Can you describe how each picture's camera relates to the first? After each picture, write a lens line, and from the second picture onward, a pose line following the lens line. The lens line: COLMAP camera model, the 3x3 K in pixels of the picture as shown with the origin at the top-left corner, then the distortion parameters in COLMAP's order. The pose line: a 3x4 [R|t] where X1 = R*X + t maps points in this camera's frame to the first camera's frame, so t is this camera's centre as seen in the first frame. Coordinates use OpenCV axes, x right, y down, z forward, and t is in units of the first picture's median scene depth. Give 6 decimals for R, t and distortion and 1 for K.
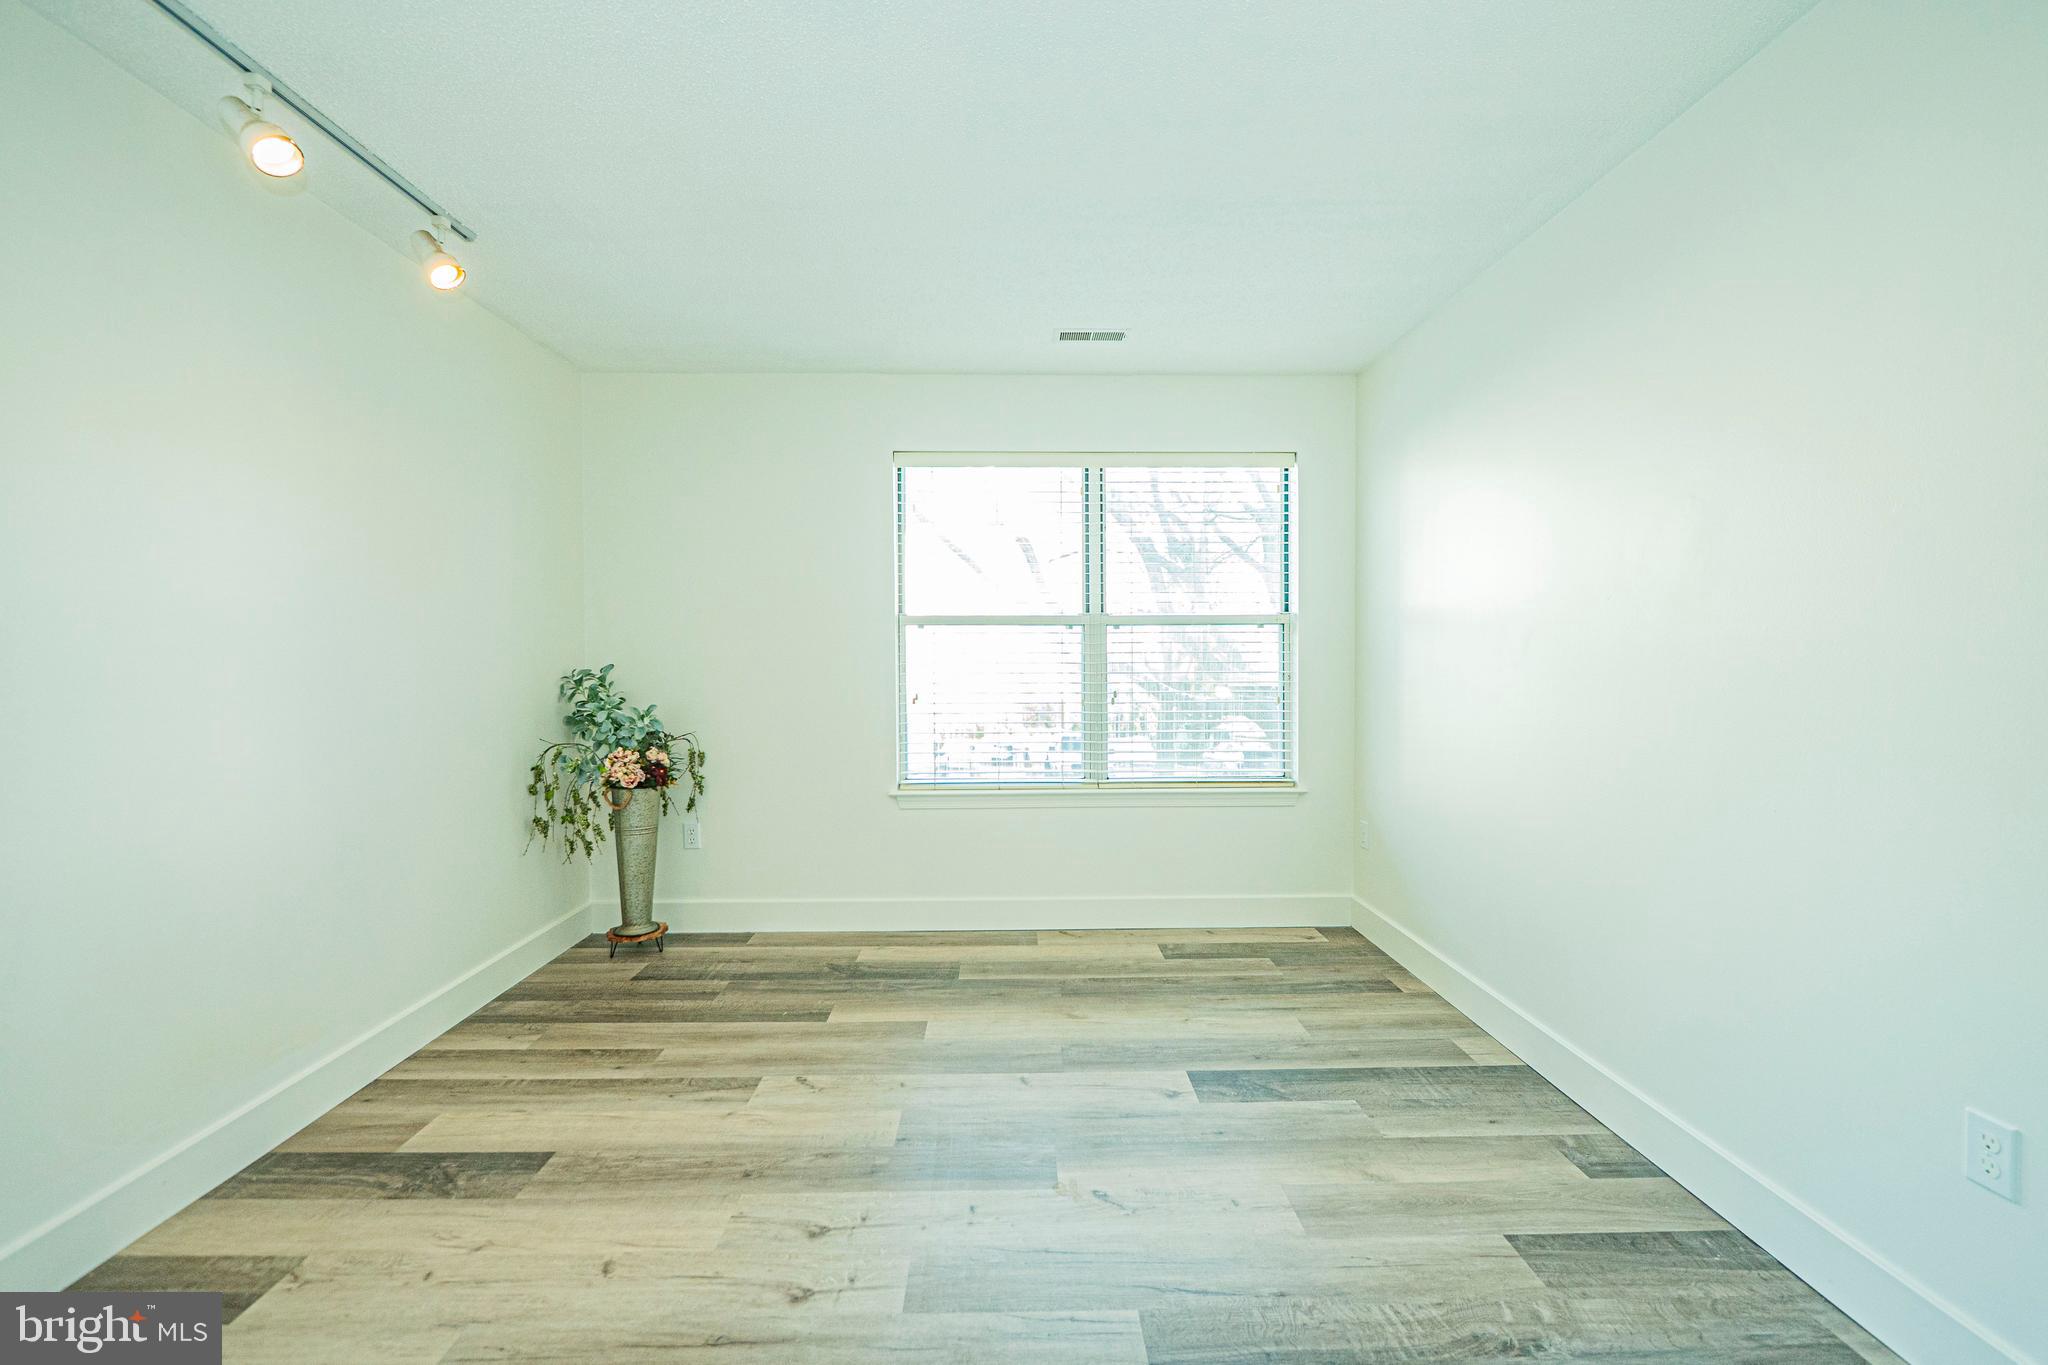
lens RADIAL K [[867.3, 0, 1023.1], [0, 867.3, 670.6], [0, 0, 1]] dist [-0.008937, 0.001806]
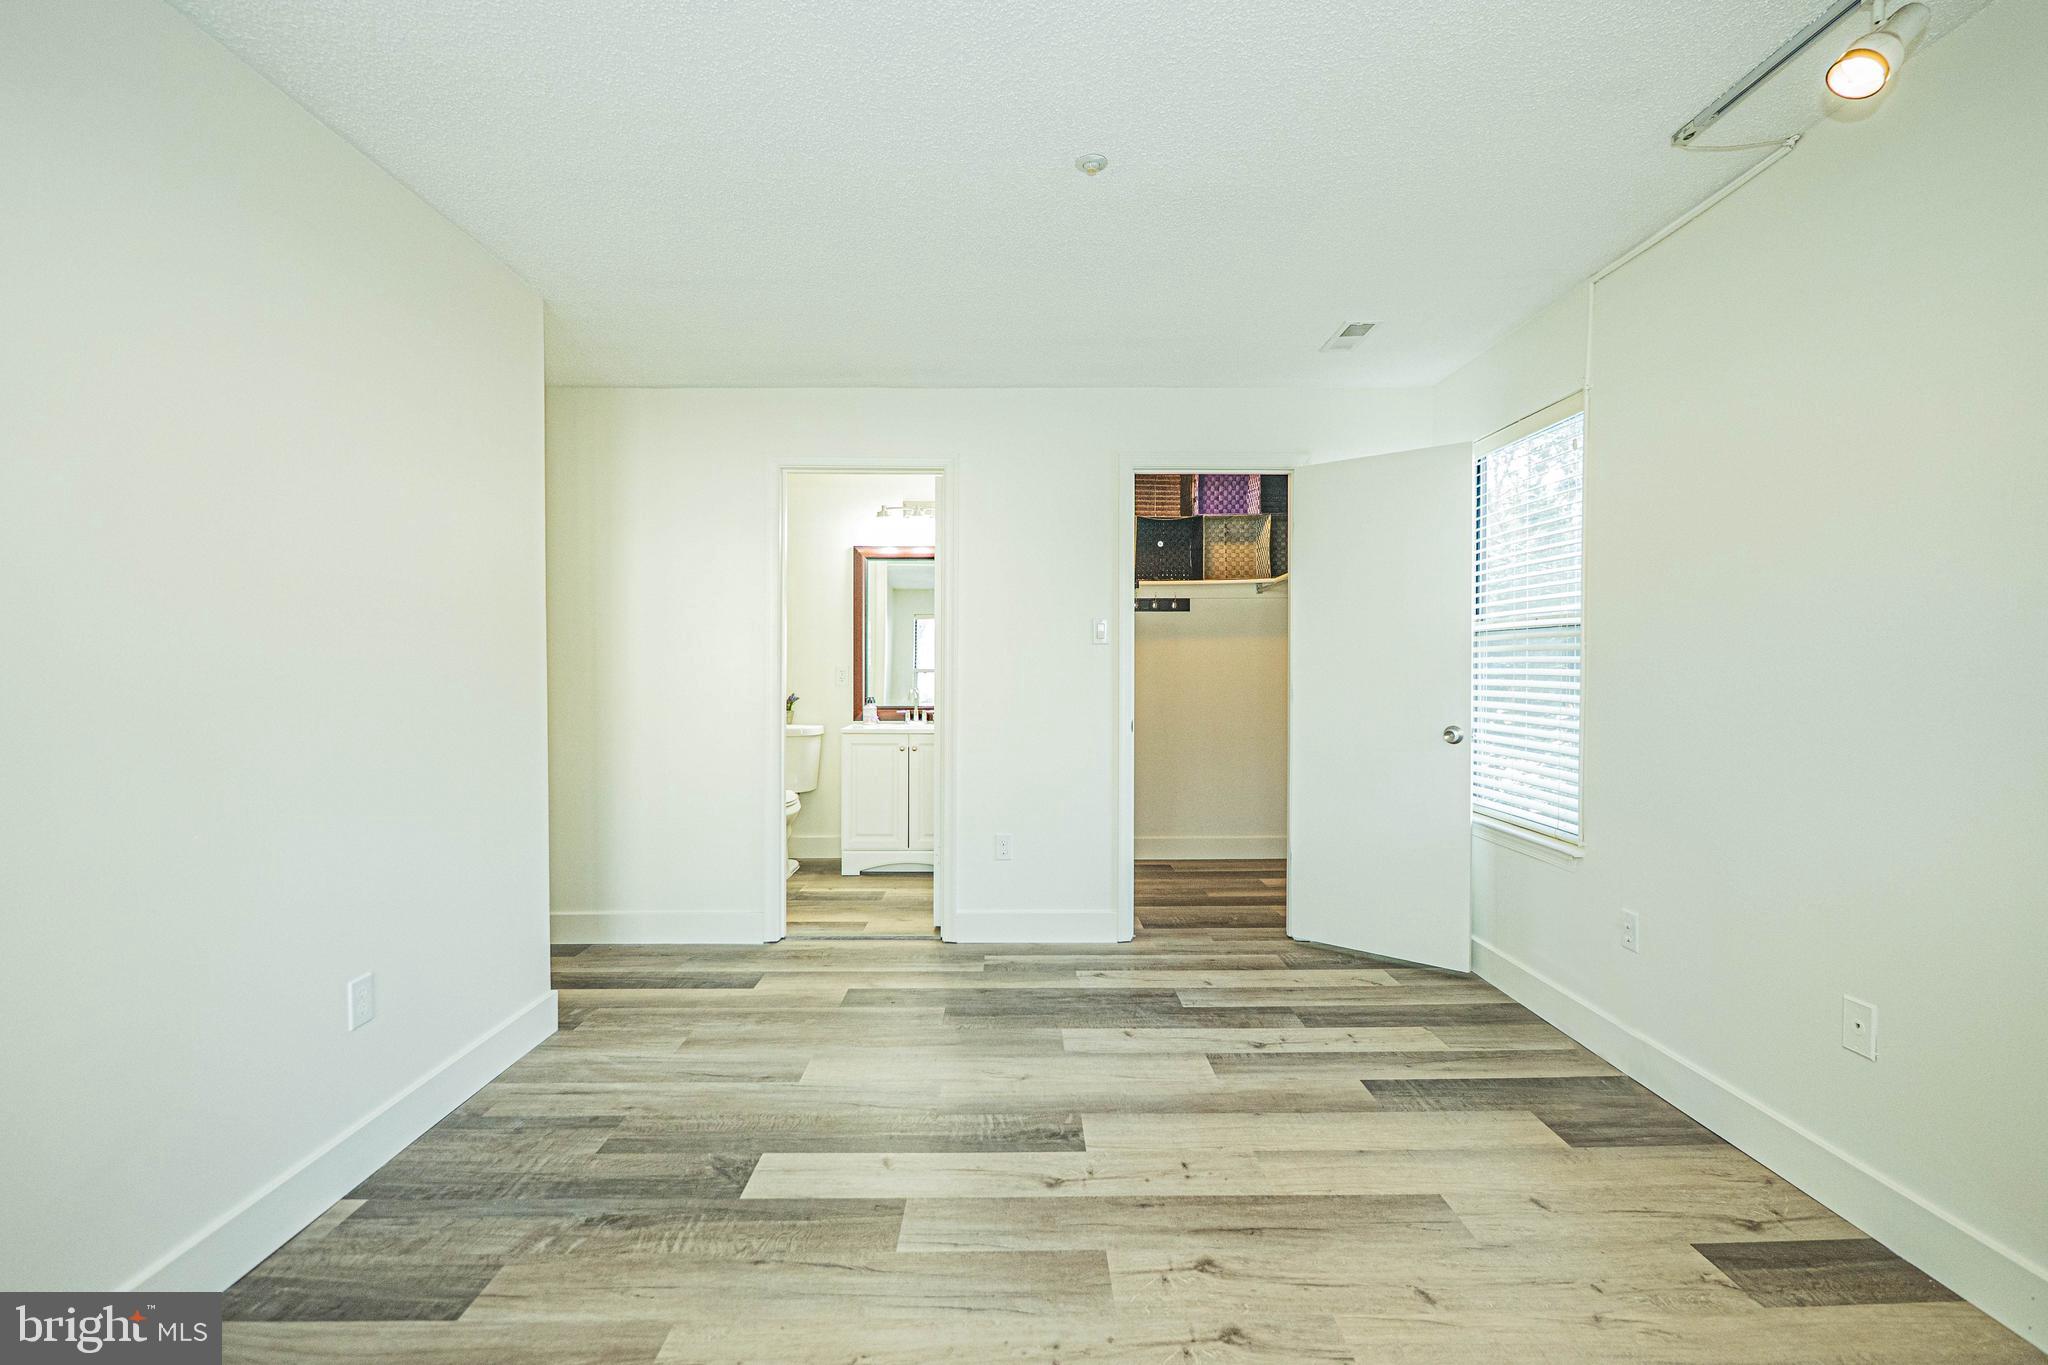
lens RADIAL K [[867.3, 0, 1023.1], [0, 867.3, 670.6], [0, 0, 1]] dist [-0.008937, 0.001806]
pose [[-0.999952, 0.005711, 0.007950, -0.043962], [0.005912, 0.999656, 0.025546, -0.040723], [-0.007802, 0.025592, -0.999642, 2.054998]]
